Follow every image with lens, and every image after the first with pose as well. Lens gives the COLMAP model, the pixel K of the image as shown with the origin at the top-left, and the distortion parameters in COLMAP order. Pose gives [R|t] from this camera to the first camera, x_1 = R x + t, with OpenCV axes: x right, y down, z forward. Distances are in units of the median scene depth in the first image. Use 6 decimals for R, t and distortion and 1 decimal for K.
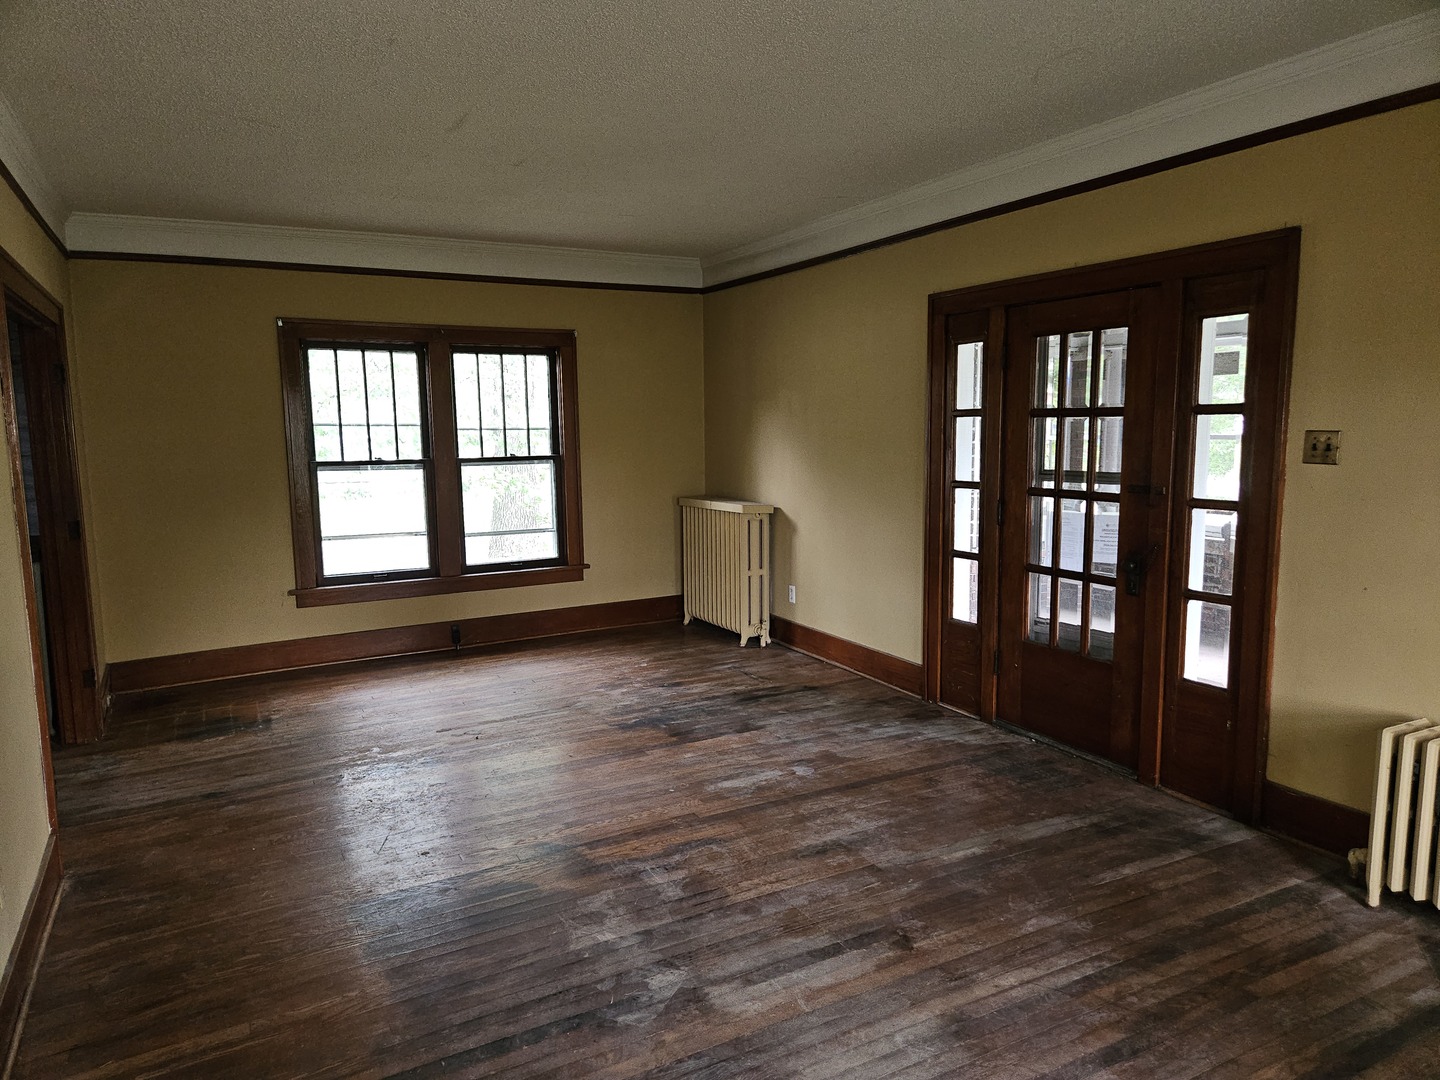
lens RADIAL K [[957.5, 0, 724.2], [0, 957.5, 551.7], [0, 0, 1]] dist [0.037441, -0.017233]
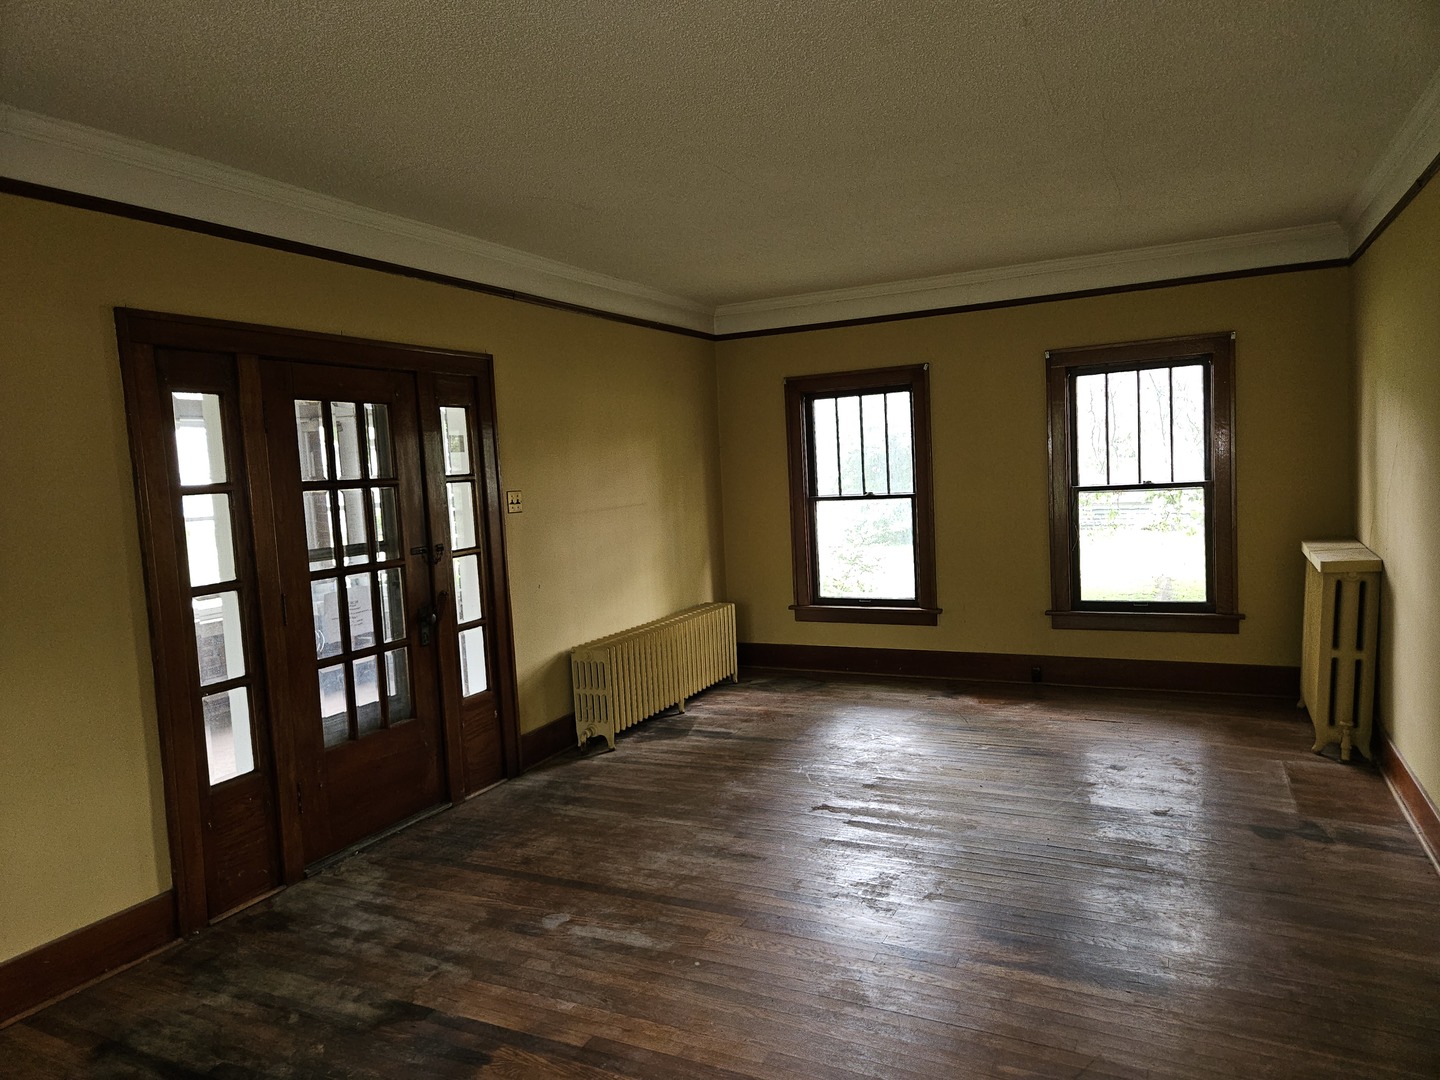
lens RADIAL K [[957.5, 0, 721.5], [0, 957.5, 531.6], [0, 0, 1]] dist [0.037441, -0.017233]
pose [[-0.583111, -0.015622, 0.812242, -0.614583], [0.163789, 0.977023, 0.136376, -0.164263], [-0.795710, 0.212559, -0.567155, 1.226958]]
